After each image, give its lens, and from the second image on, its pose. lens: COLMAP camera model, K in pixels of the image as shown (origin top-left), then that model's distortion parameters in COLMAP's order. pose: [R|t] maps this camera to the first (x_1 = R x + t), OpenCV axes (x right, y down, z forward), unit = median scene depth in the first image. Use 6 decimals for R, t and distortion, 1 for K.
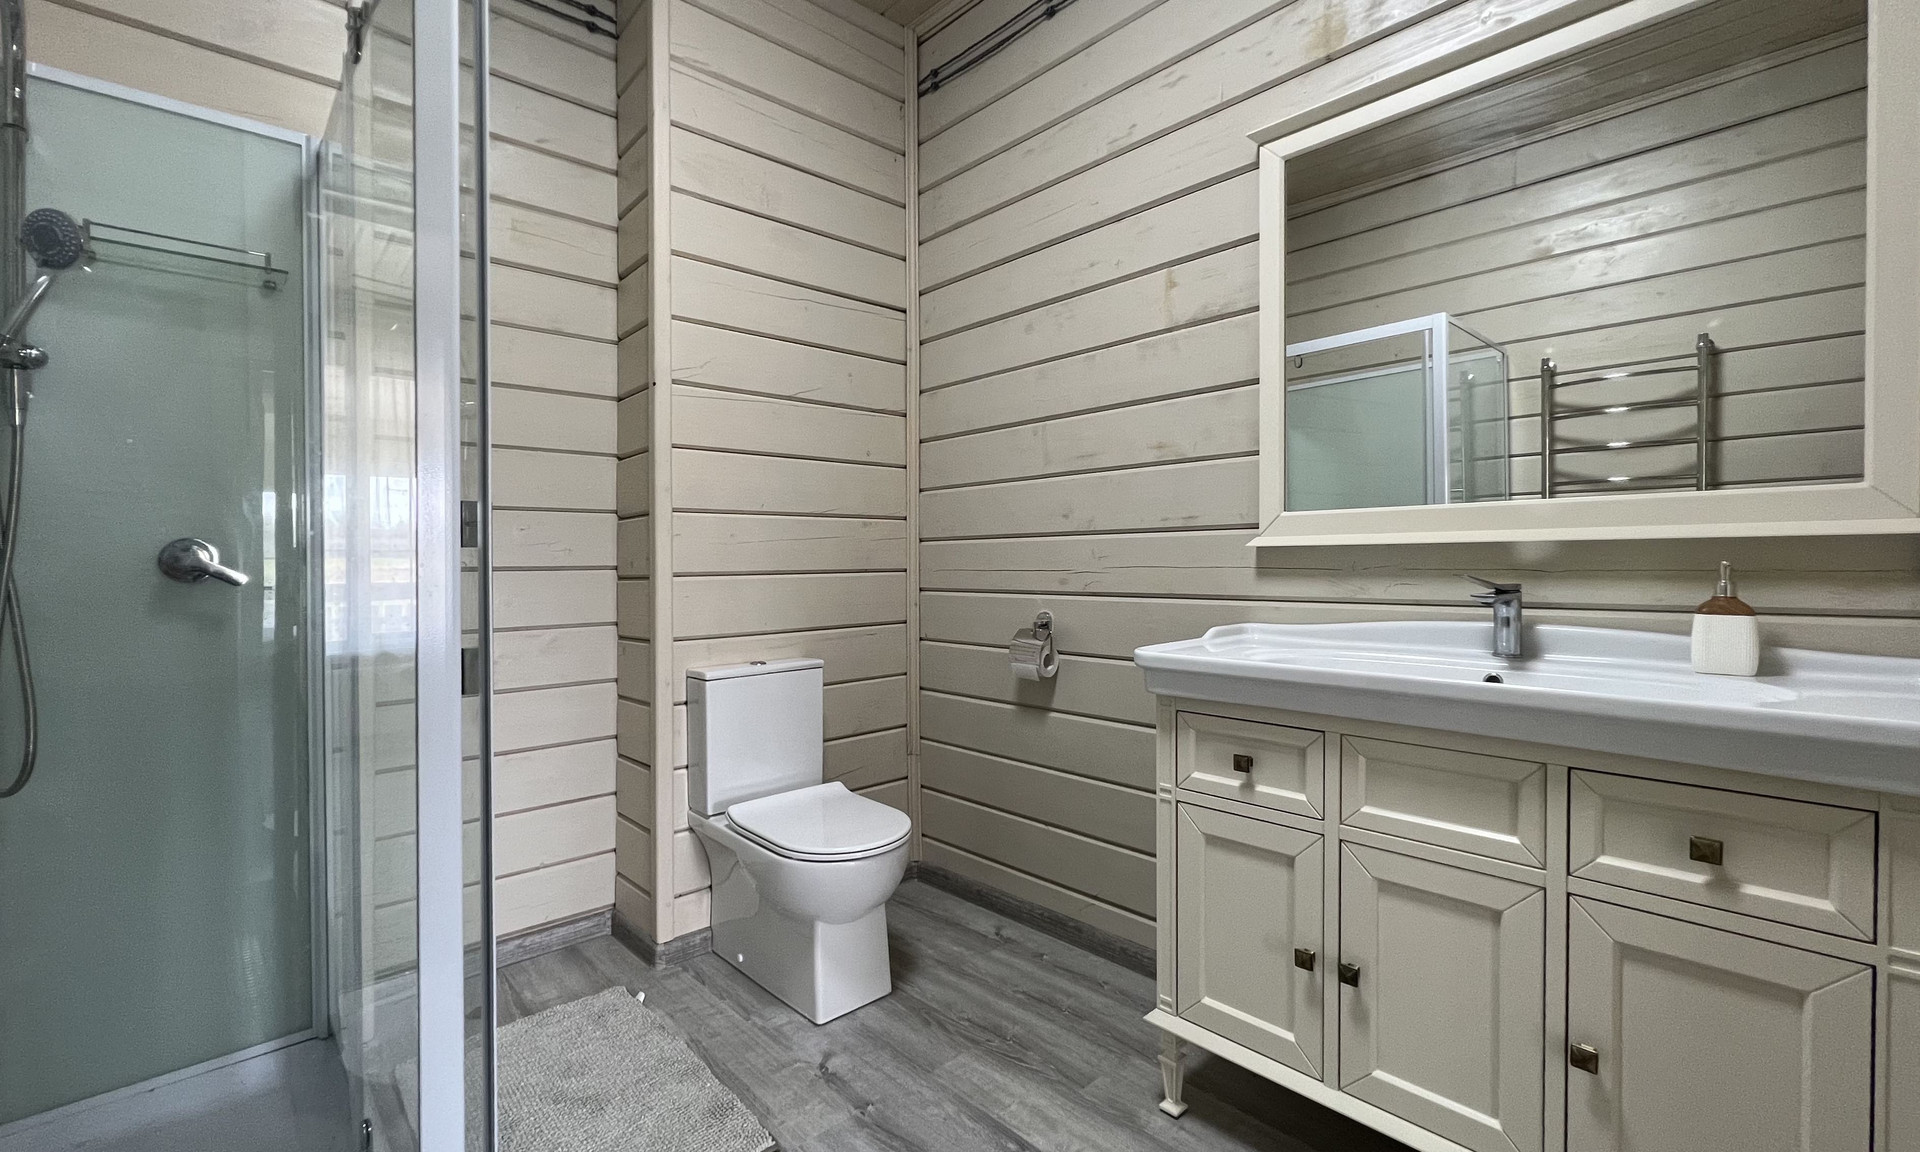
lens RADIAL K [[828.0, 0, 954.0], [0, 828.0, 566.2], [0, 0, 1]] dist [0.009299, -0.000930]
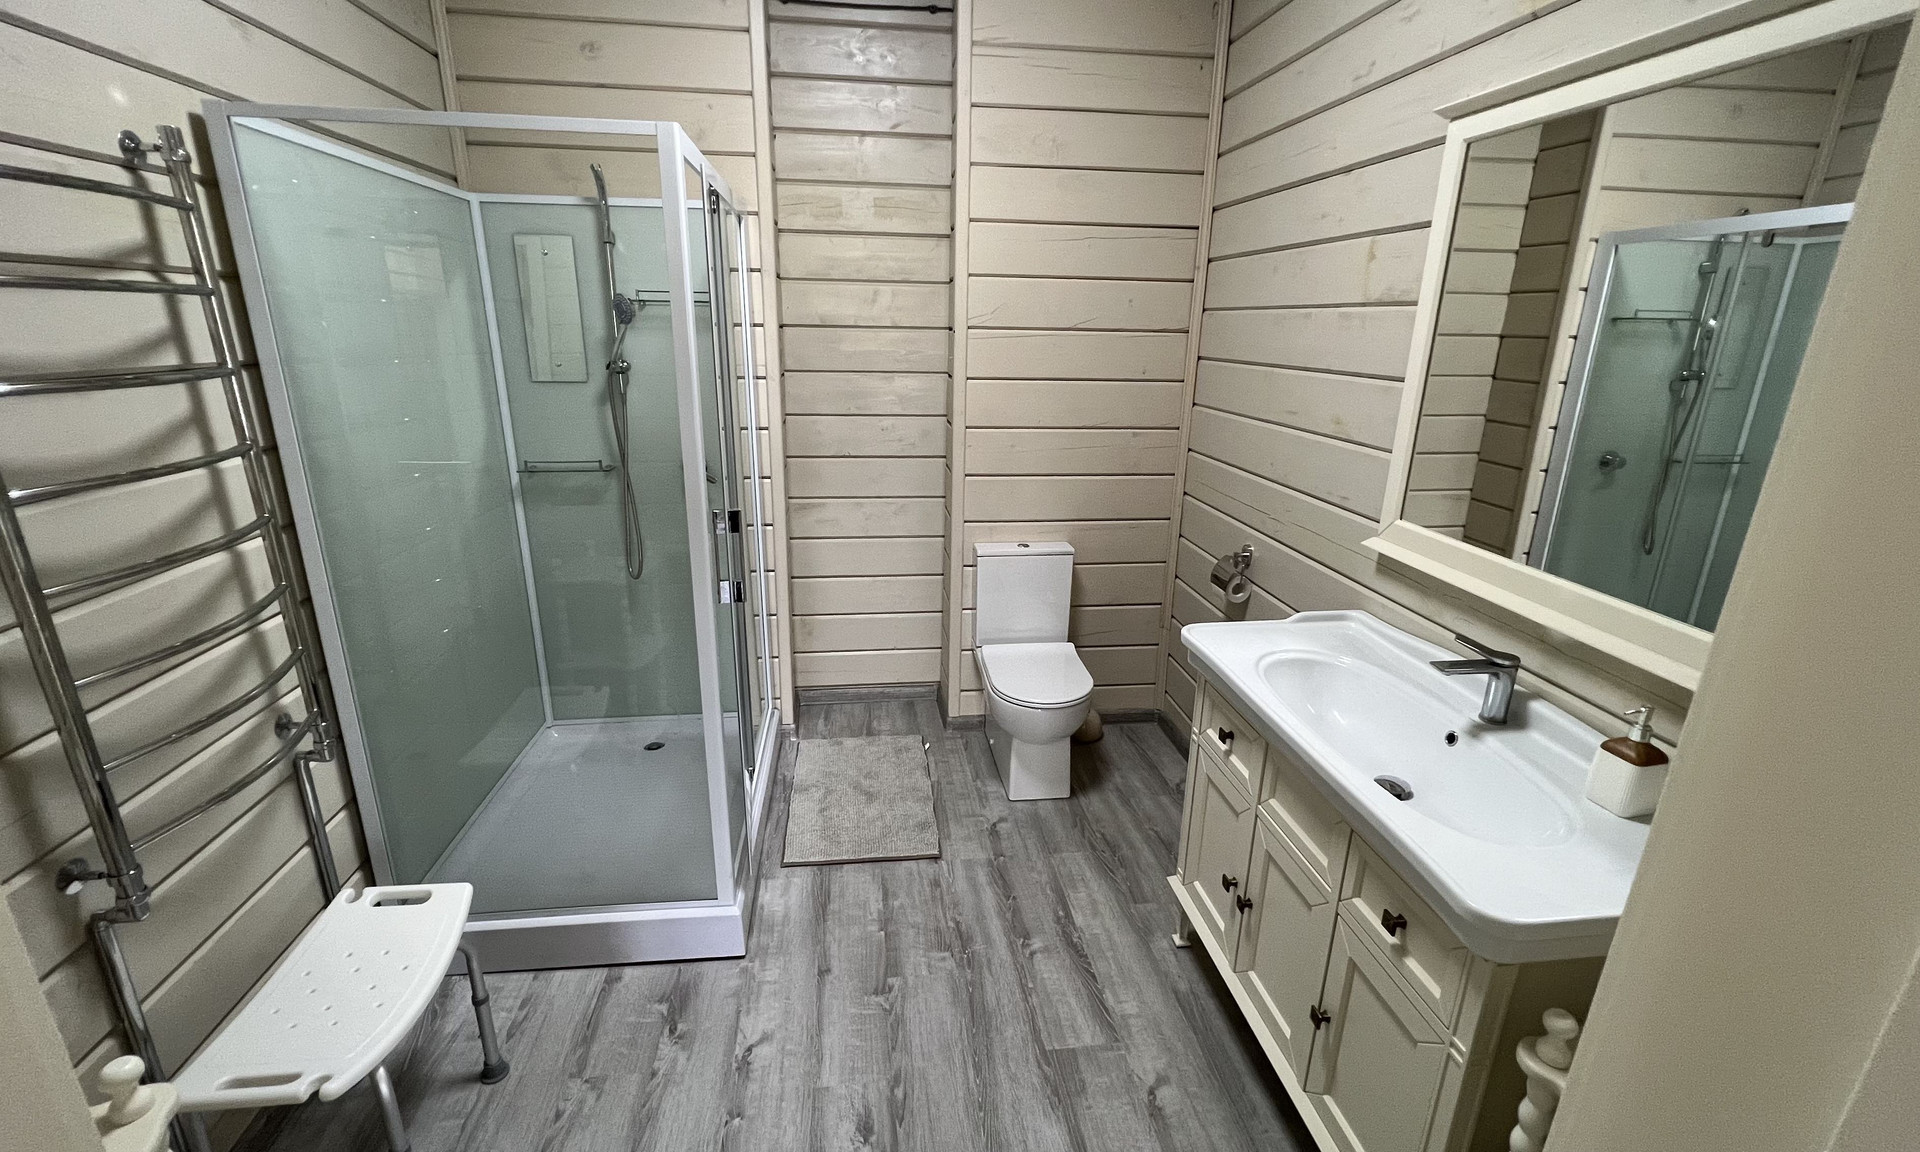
lens RADIAL K [[828.0, 0, 959.2], [0, 828.0, 580.9], [0, 0, 1]] dist [0.009299, -0.000930]
pose [[0.814777, 0.194978, -0.546005, 0.481144], [-0.027055, 0.953516, 0.300126, -0.259893], [0.579143, -0.229763, 0.782178, -0.125675]]
